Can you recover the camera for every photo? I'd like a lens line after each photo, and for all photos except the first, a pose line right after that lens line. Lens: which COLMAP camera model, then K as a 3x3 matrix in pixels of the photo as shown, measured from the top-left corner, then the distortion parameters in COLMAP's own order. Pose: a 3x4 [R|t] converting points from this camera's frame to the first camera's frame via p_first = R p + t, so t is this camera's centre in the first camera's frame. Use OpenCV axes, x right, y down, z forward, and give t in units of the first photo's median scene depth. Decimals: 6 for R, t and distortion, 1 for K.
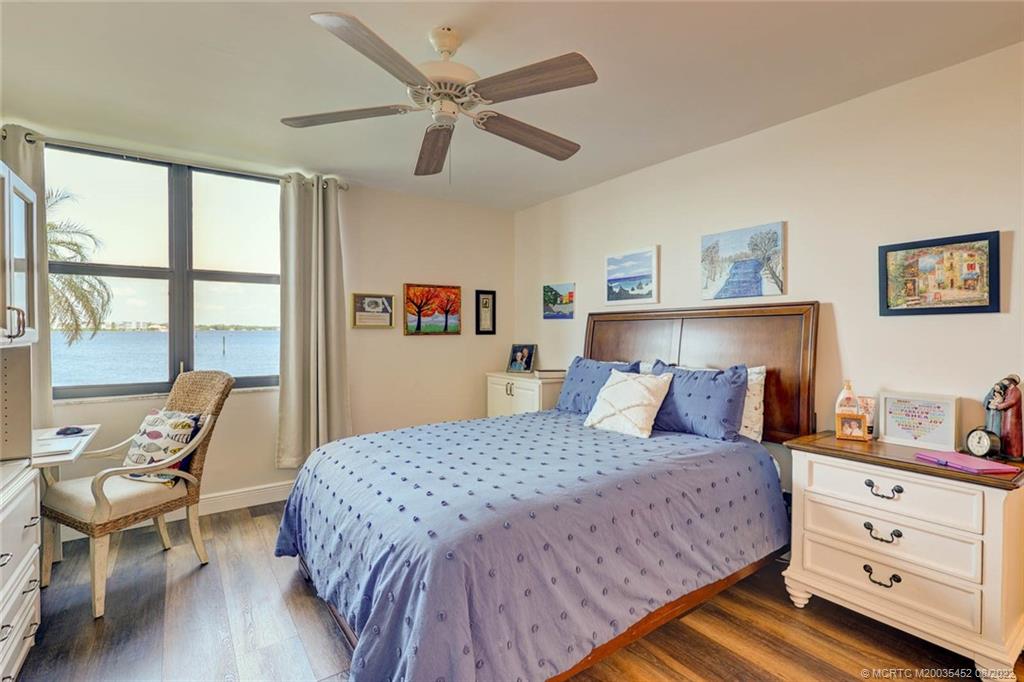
lens RADIAL K [[483.7, 0, 525.1], [0, 483.7, 337.3], [0, 0, 1]] dist [-0.000658, 0.001103]
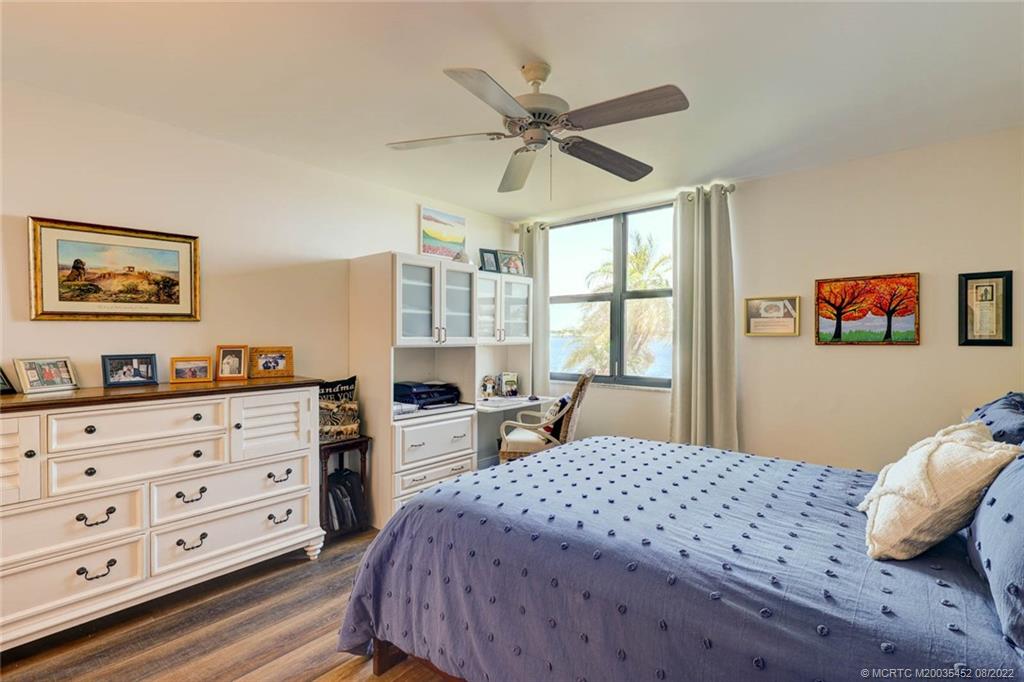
lens RADIAL K [[483.7, 0, 512.2], [0, 483.7, 337.4], [0, 0, 1]] dist [-0.000658, 0.001103]
pose [[0.232240, 0.002358, -0.972656, 0.415419], [-0.012895, 0.999917, -0.000654, -0.009316], [0.972573, 0.012694, 0.232251, 0.330236]]
